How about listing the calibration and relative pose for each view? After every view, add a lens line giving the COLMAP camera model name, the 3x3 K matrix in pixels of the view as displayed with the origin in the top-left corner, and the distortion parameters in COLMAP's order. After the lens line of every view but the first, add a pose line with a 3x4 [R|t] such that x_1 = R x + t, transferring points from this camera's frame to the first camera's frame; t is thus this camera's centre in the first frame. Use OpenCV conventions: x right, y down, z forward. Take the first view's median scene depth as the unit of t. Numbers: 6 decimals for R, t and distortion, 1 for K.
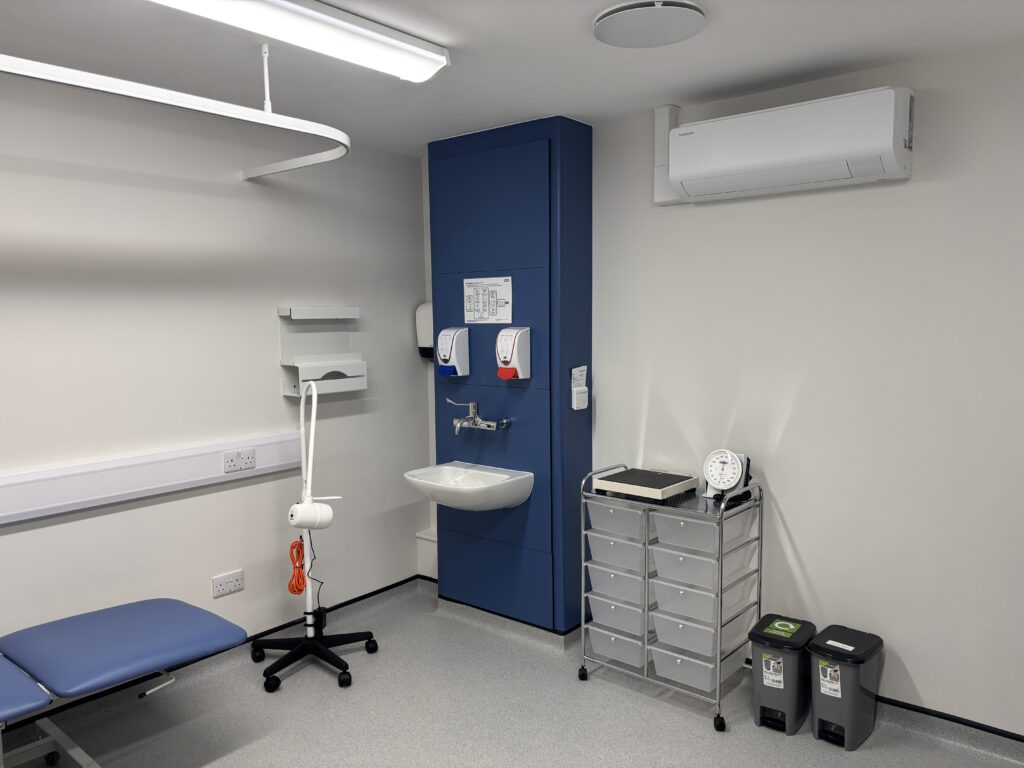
lens RADIAL K [[791.1, 0, 512.0], [0, 791.1, 384.0], [0, 0, 1]] dist [-0.002540, -0.006491]
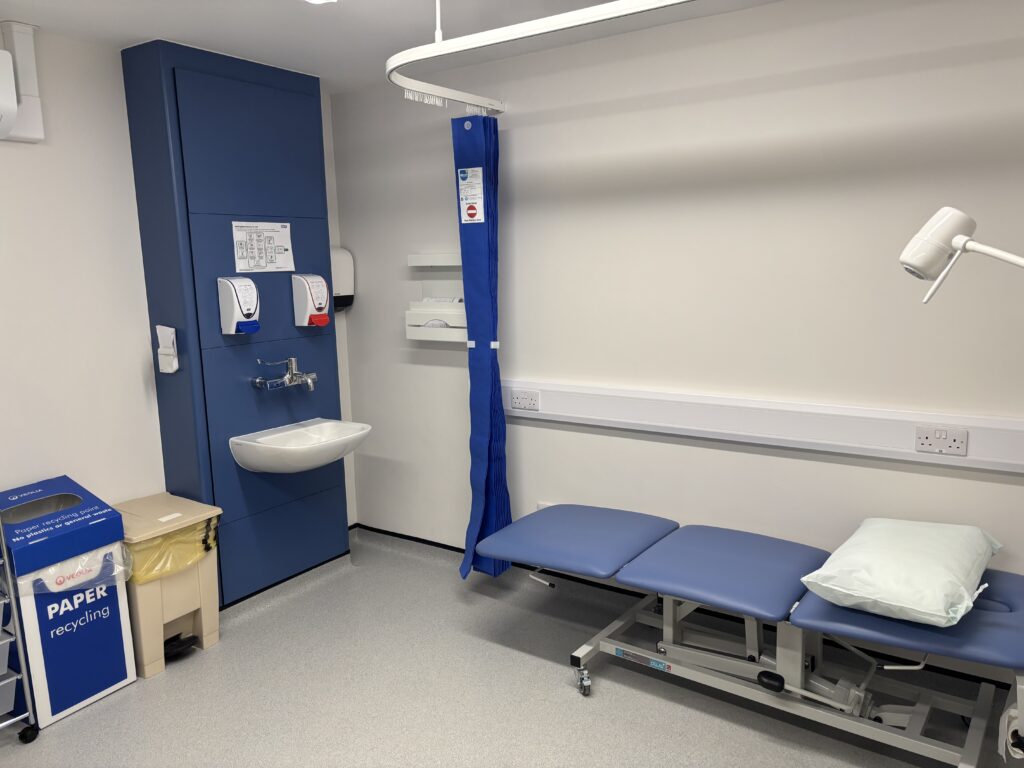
lens RADIAL K [[791.1, 0, 512.0], [0, 791.1, 384.0], [0, 0, 1]] dist [-0.002540, -0.006491]
pose [[-0.059420, -0.140550, 0.988289, -0.981374], [0.114034, 0.982601, 0.146597, -0.050284], [-0.991698, 0.121410, -0.042358, 0.767241]]
